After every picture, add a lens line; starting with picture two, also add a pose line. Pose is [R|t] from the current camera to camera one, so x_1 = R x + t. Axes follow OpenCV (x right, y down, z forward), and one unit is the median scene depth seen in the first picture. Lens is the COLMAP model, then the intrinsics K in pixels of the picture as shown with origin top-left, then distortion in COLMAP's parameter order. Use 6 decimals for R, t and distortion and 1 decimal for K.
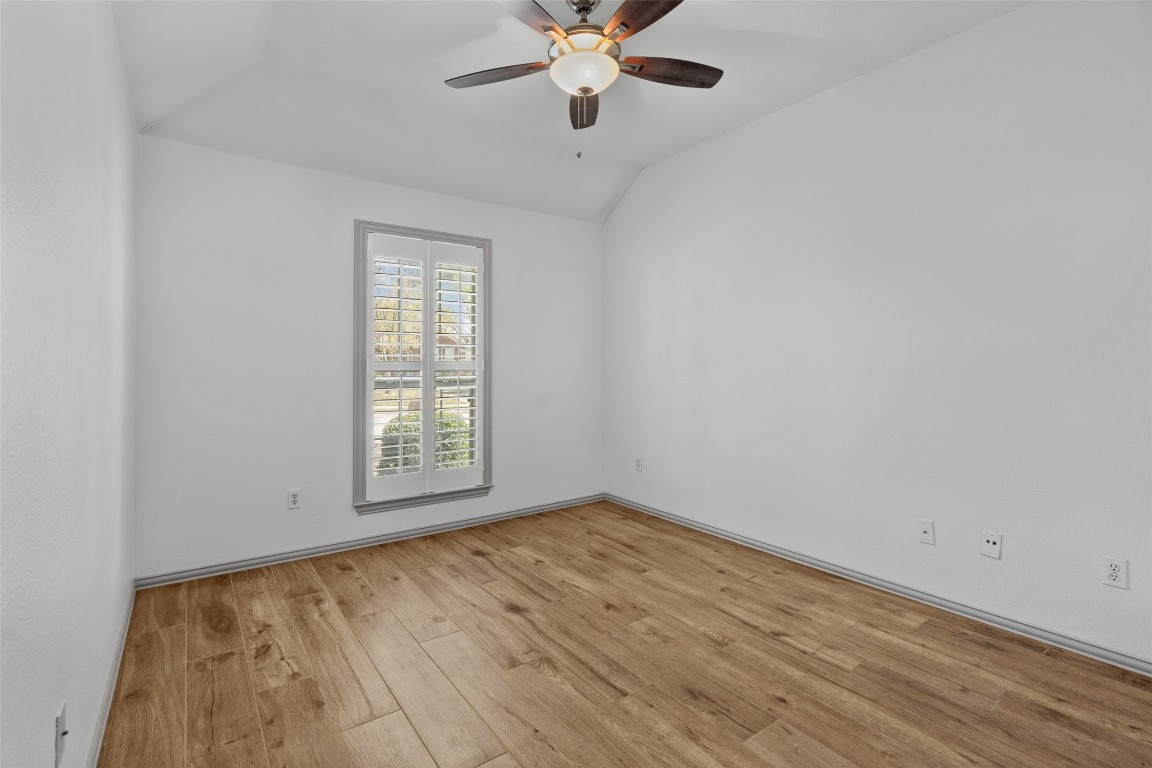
lens RADIAL K [[523.1, 0, 576.0], [0, 523.1, 384.0], [0, 0, 1]] dist [-0.005166, 0.000087]
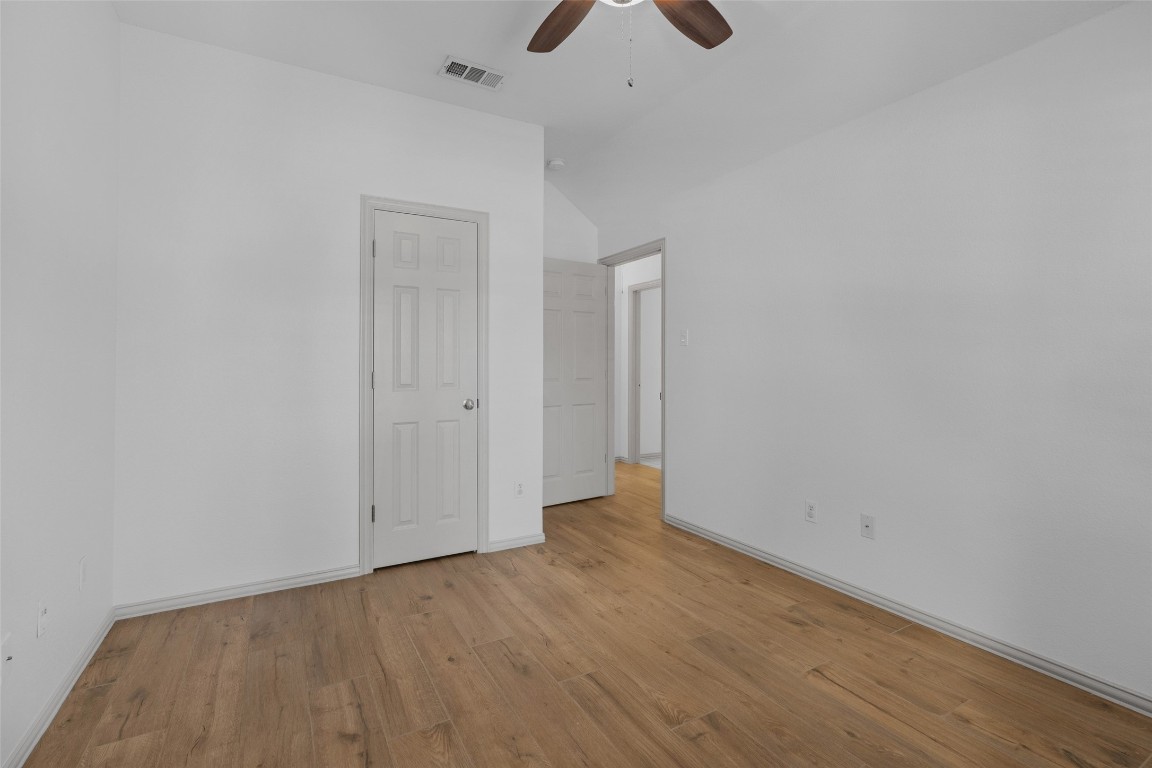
lens RADIAL K [[523.1, 0, 576.0], [0, 523.1, 384.0], [0, 0, 1]] dist [-0.005166, 0.000087]
pose [[-0.993395, -0.002211, 0.114721, -0.000201], [0.006395, 0.997193, 0.074598, -0.061310], [-0.114564, 0.074839, -0.990593, 1.848595]]
